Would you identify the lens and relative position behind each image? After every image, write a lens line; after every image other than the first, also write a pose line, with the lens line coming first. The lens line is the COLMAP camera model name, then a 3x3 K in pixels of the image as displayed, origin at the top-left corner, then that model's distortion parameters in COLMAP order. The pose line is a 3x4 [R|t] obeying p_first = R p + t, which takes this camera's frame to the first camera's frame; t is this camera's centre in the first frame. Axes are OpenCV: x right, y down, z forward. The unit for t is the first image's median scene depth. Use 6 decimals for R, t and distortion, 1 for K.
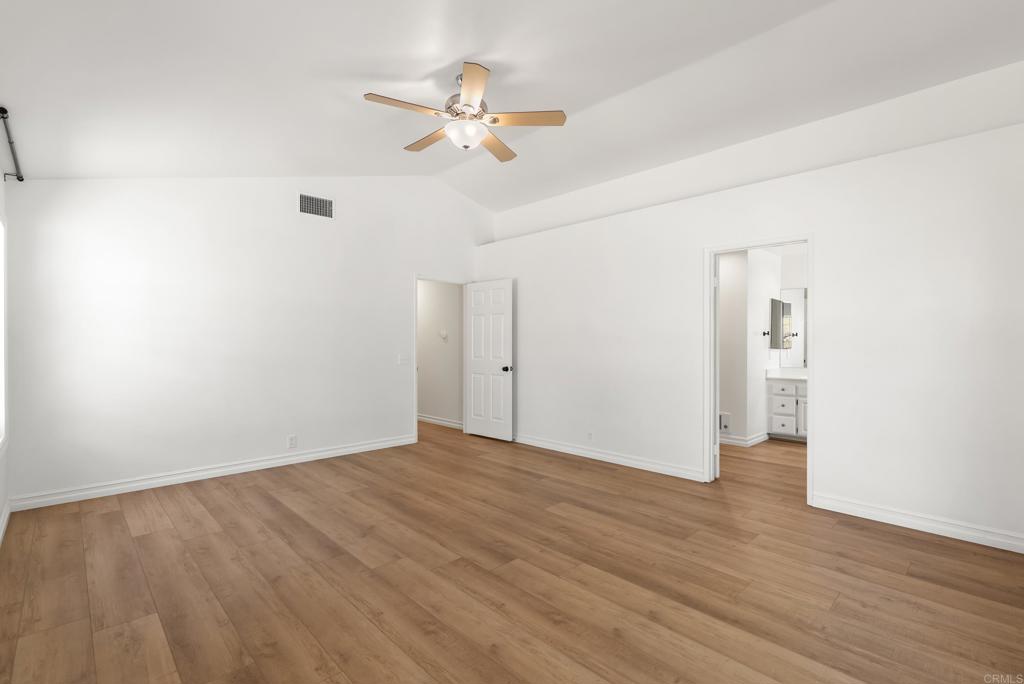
lens RADIAL K [[472.1, 0, 512.0], [0, 472.1, 342.0], [0, 0, 1]] dist [0.000569, 0.000553]
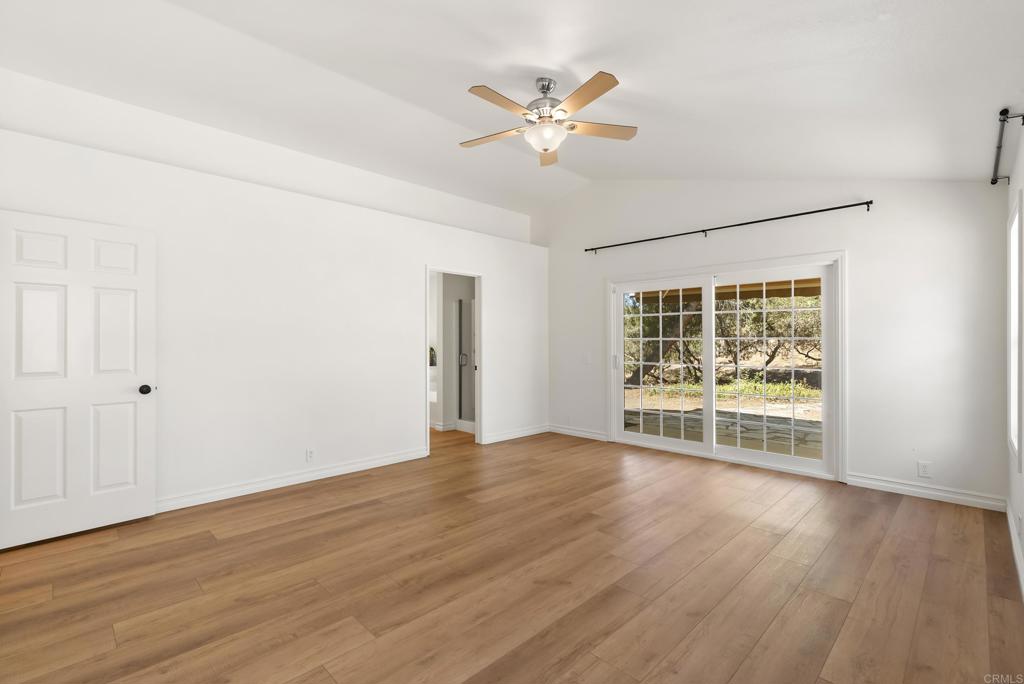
lens RADIAL K [[462.9, 0, 511.6], [0, 462.9, 336.6], [0, 0, 1]] dist [-0.005507, 0.000432]
pose [[-0.022779, 0.010469, 0.999686, -1.059624], [-0.000200, 0.999945, -0.010476, -0.000381], [-0.999741, -0.000439, -0.022776, 1.067372]]
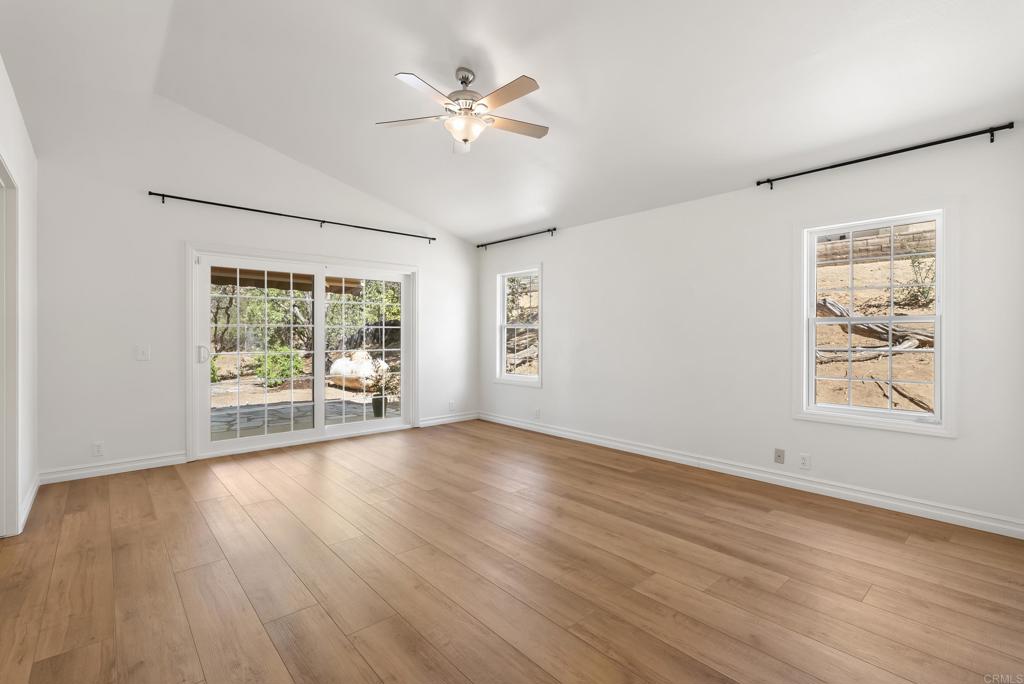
lens RADIAL K [[462.9, 0, 511.6], [0, 462.9, 336.6], [0, 0, 1]] dist [-0.005507, 0.000432]
pose [[-0.999410, -0.003229, 0.034190, -0.231197], [-0.003049, 0.999981, 0.005318, 0.015819], [-0.034206, 0.005210, -0.999401, 1.970738]]
